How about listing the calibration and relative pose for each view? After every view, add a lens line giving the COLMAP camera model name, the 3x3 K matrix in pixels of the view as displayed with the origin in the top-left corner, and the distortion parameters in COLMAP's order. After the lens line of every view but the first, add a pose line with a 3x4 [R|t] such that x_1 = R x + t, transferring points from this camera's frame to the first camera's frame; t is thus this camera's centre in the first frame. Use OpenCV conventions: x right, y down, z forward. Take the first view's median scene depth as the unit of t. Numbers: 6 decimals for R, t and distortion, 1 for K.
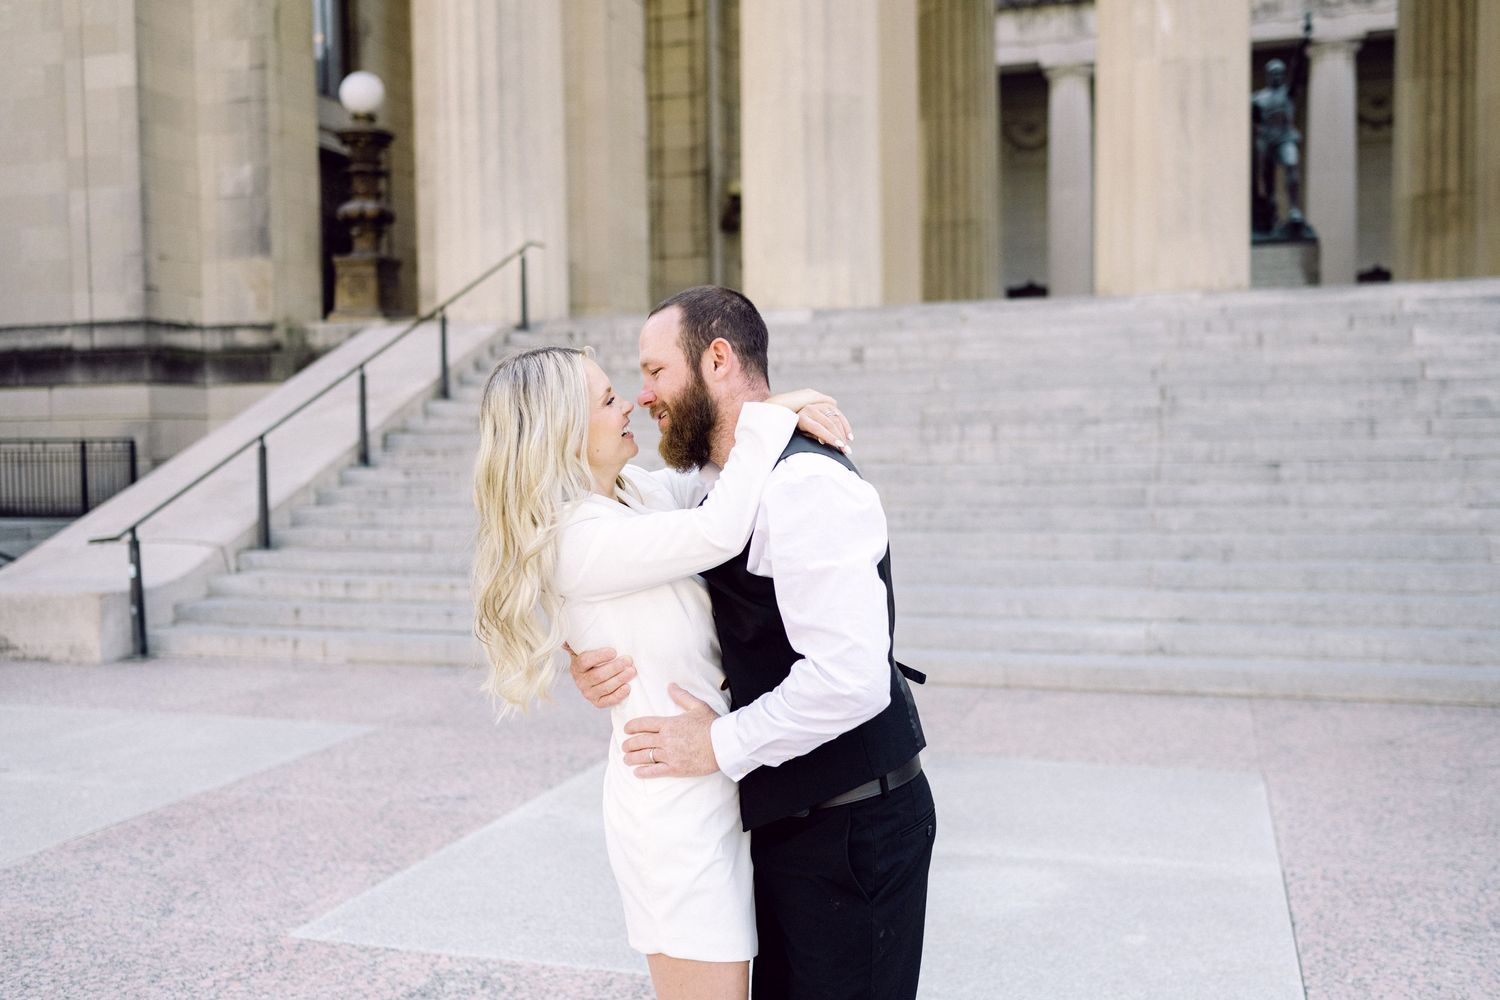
lens RADIAL K [[1420.8, 0, 750.0], [0, 1420.8, 500.0], [0, 0, 1]] dist [0.001979, 0.006223]
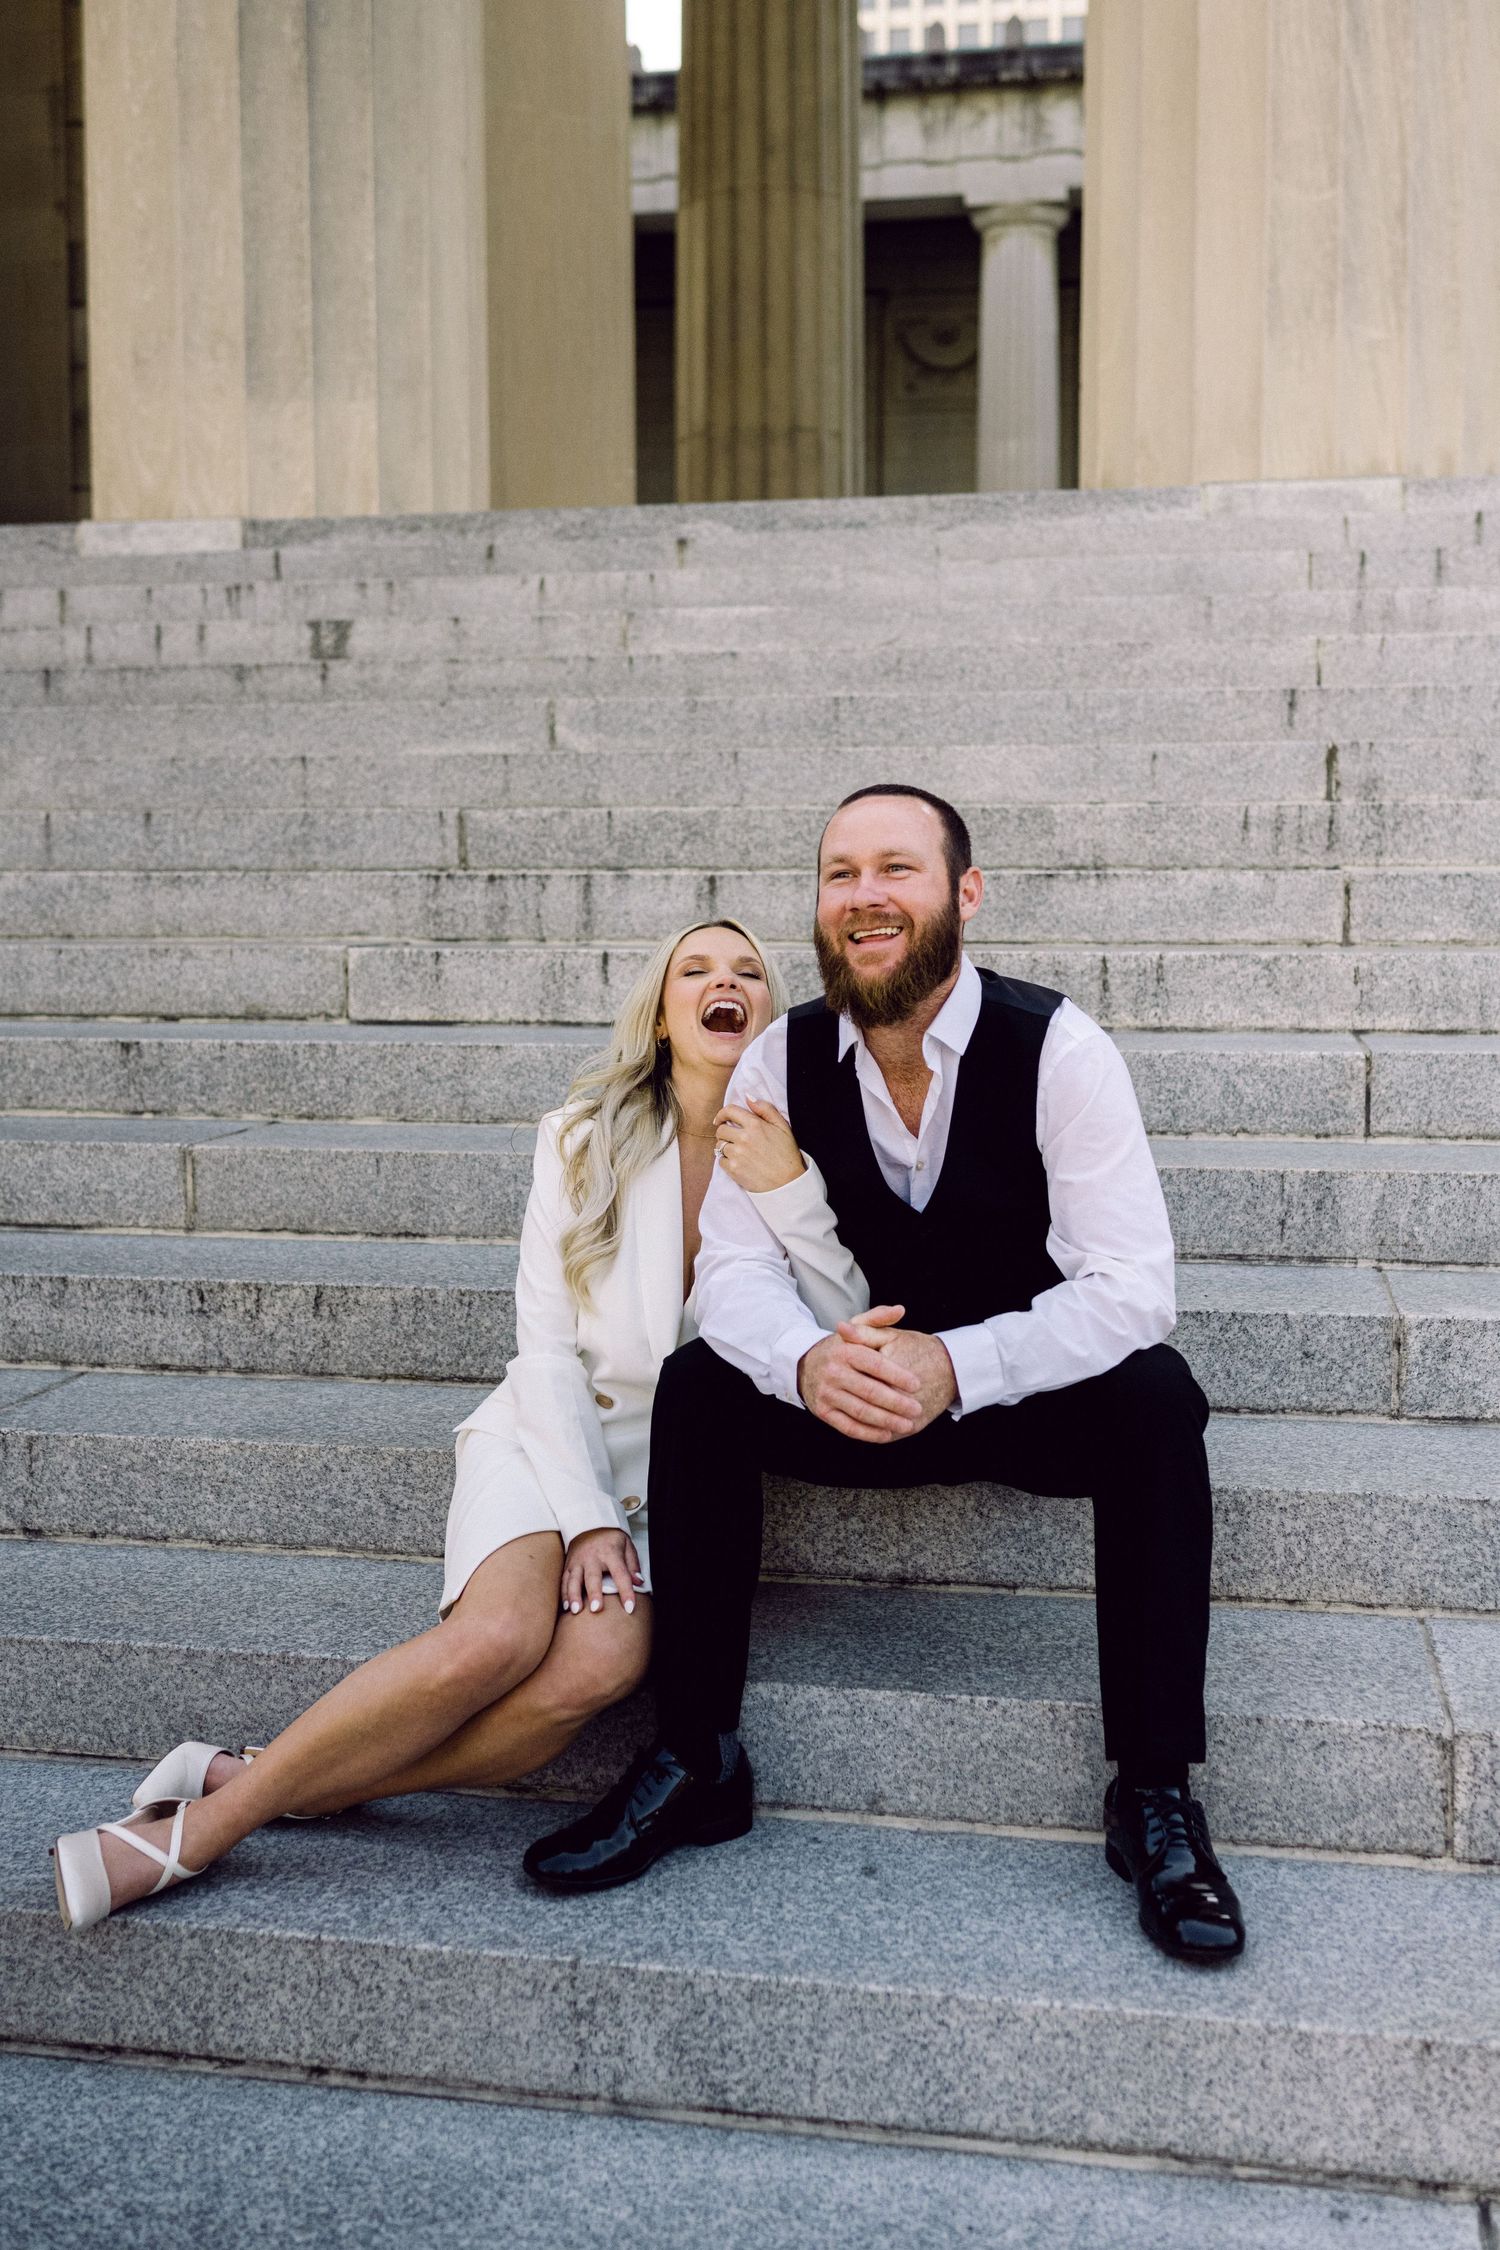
lens RADIAL K [[2301.2, 0, 760.4], [0, 2301.2, 1050.5], [0, 0, 1]] dist [0.001548, 0.005384]
pose [[0.993655, 0.005691, 0.112331, 0.122954], [-0.008244, 0.999718, 0.022283, -0.027494], [-0.112172, -0.023068, 0.993421, 0.532570]]
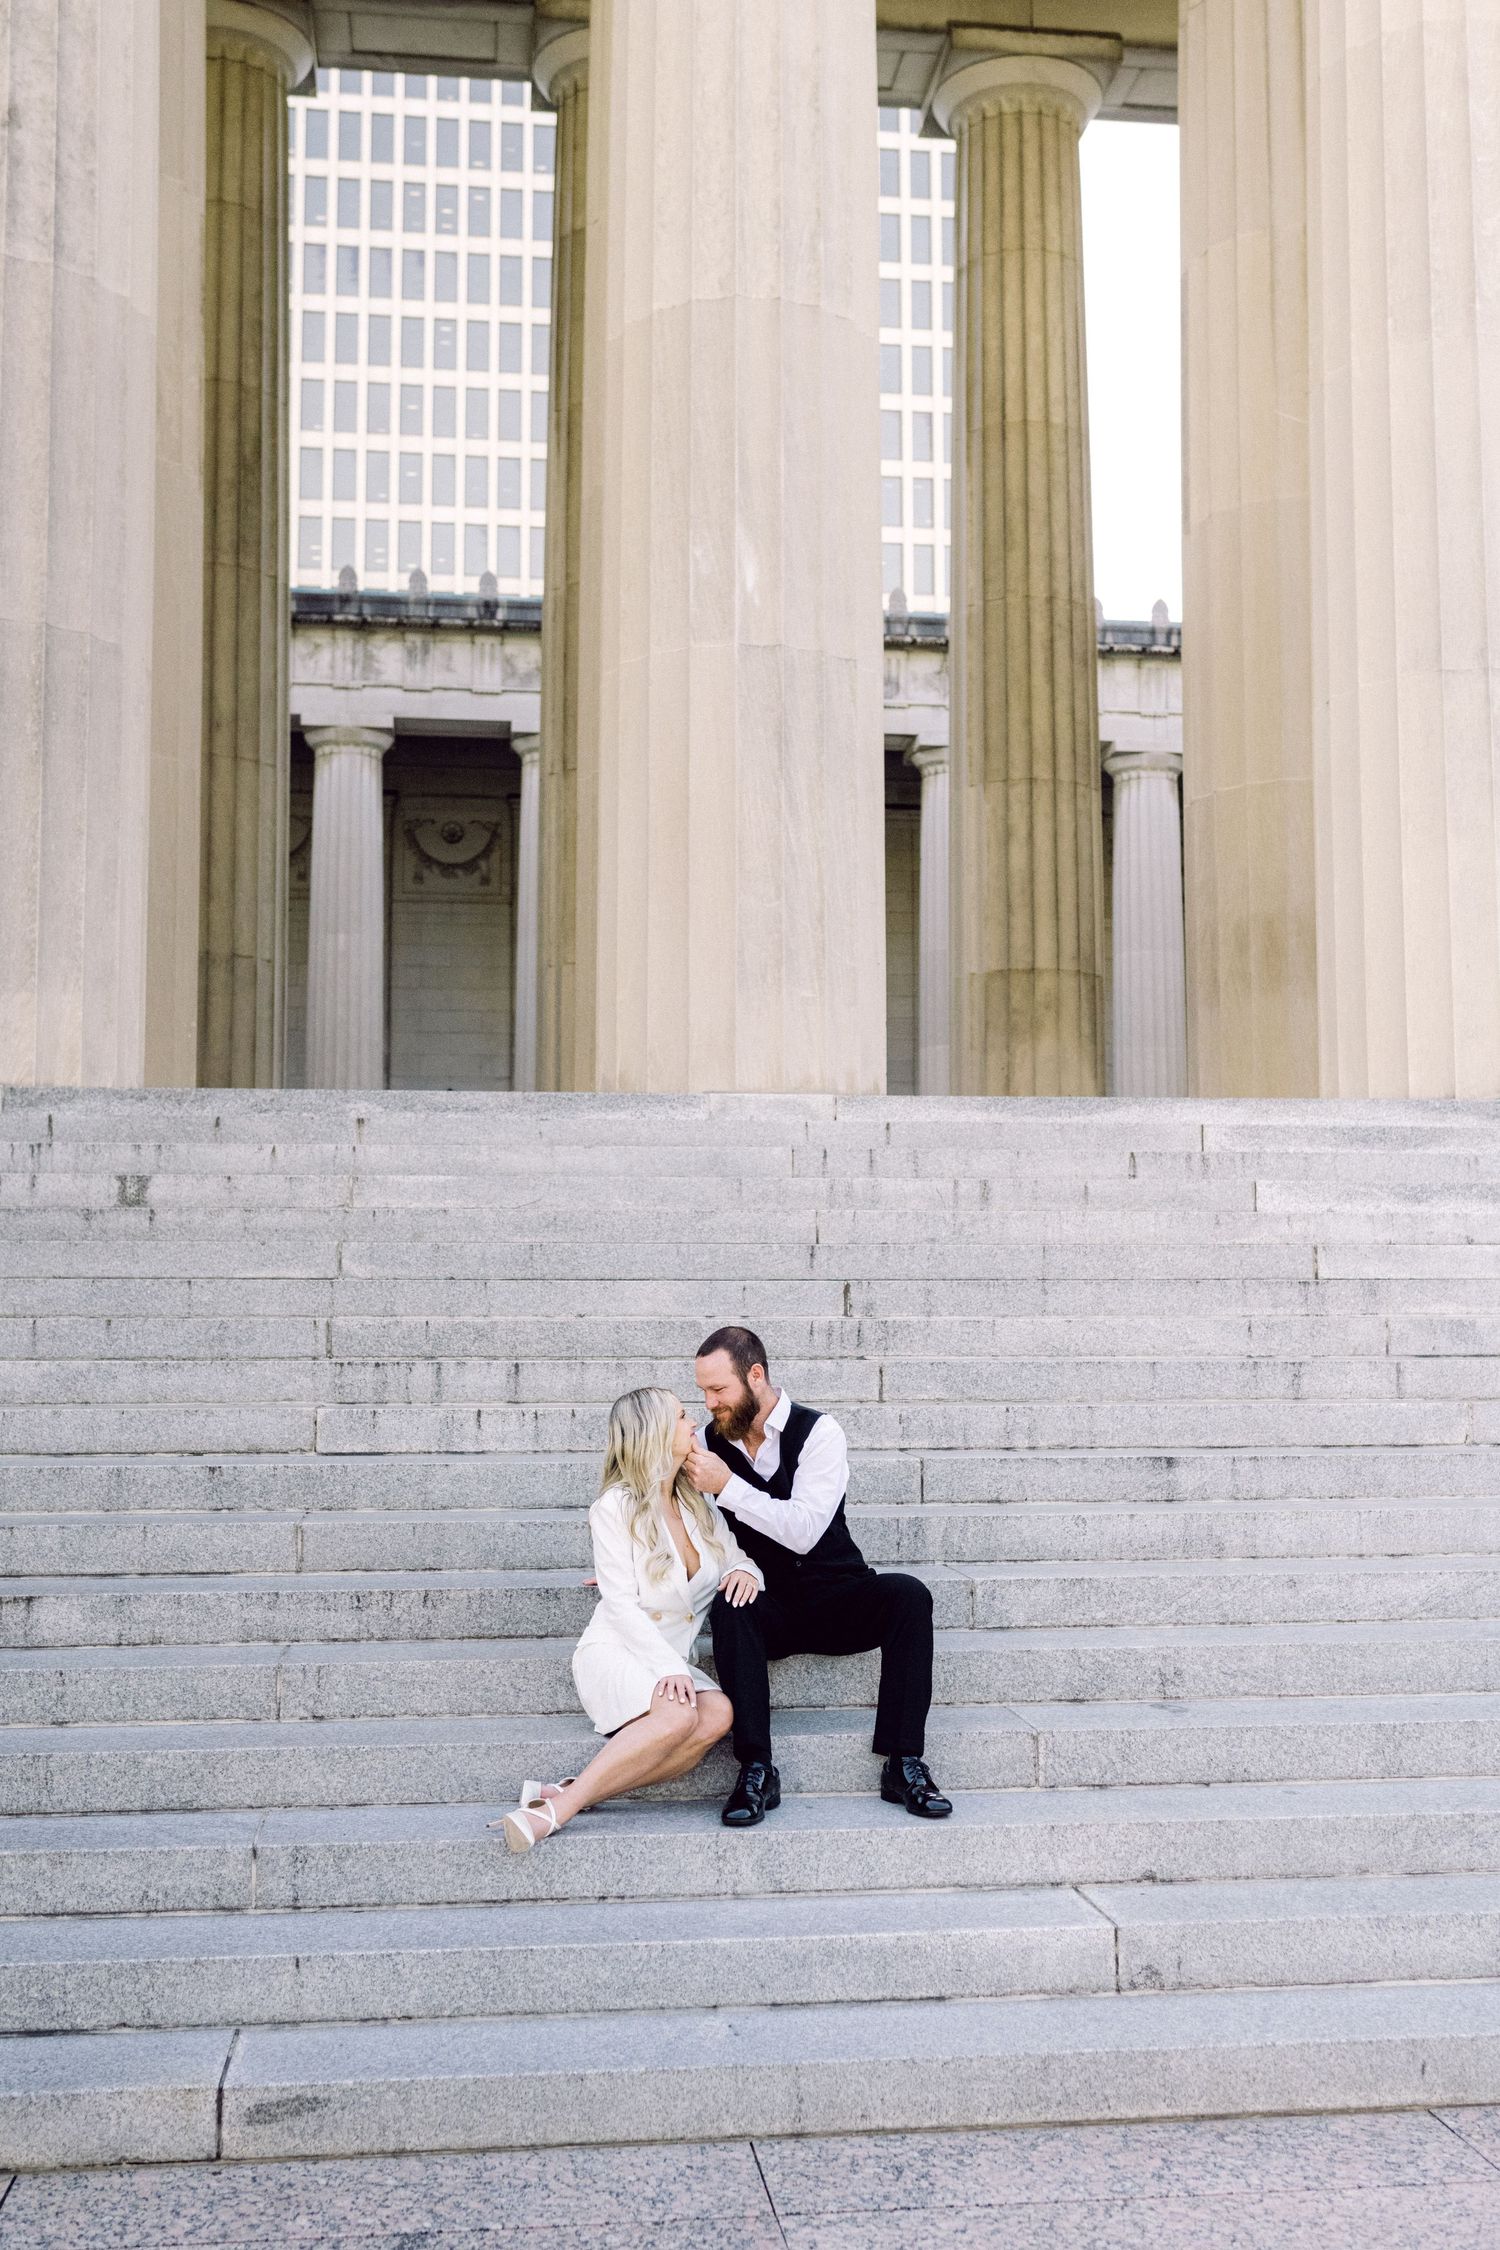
lens RADIAL K [[2326.2, 0, 750.0], [0, 2326.2, 1125.0], [0, 0, 1]] dist [0.006629, 0.003773]
pose [[0.909219, 0.052037, 0.413054, -0.052346], [0.006943, 0.990124, -0.140020, -0.022574], [-0.416261, 0.130176, 0.899878, 0.299181]]
